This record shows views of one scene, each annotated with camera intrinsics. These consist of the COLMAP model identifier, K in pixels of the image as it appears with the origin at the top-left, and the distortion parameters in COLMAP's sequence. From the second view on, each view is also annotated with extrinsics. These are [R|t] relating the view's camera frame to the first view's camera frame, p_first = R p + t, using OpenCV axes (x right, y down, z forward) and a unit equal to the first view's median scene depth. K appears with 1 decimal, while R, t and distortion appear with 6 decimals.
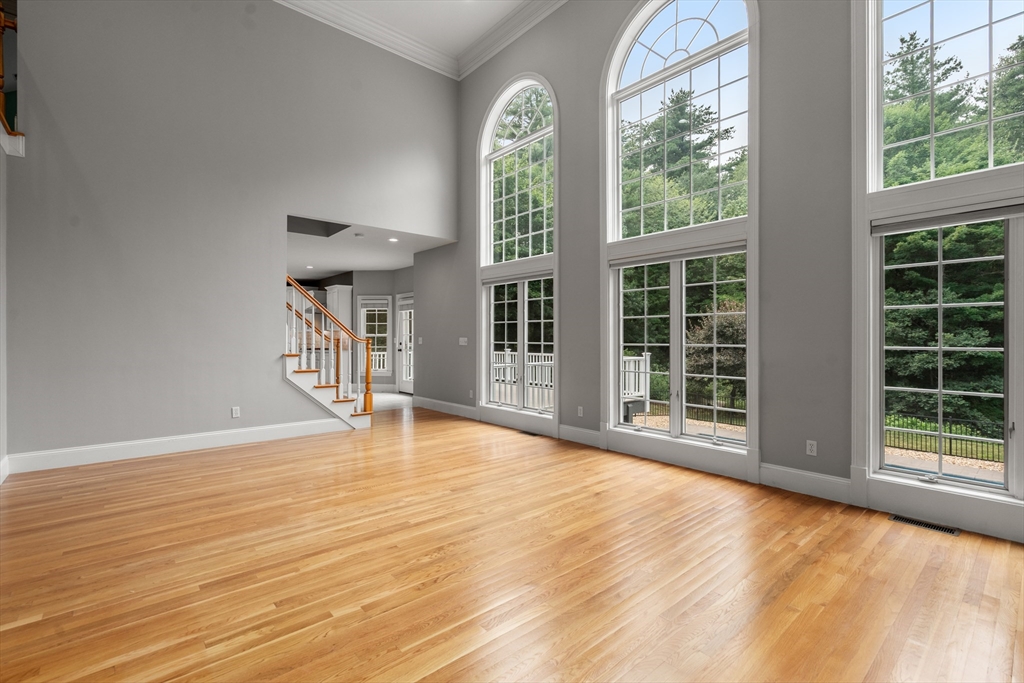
lens RADIAL K [[465.5, 0, 510.6], [0, 465.5, 338.5], [0, 0, 1]] dist [-0.003075, 0.002111]
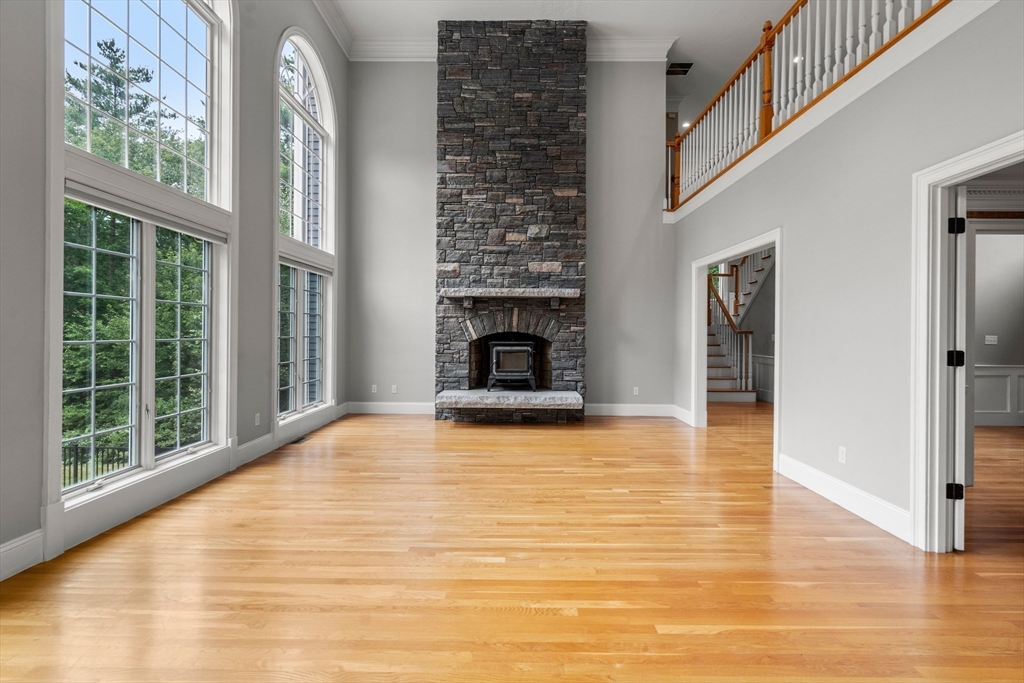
lens RADIAL K [[465.5, 0, 508.1], [0, 465.5, 335.3], [0, 0, 1]] dist [-0.003075, 0.002111]
pose [[-0.752850, -0.007718, 0.658147, -0.977675], [-0.003064, 0.999962, 0.008221, -0.004169], [-0.658185, 0.004173, -0.752844, 2.145340]]
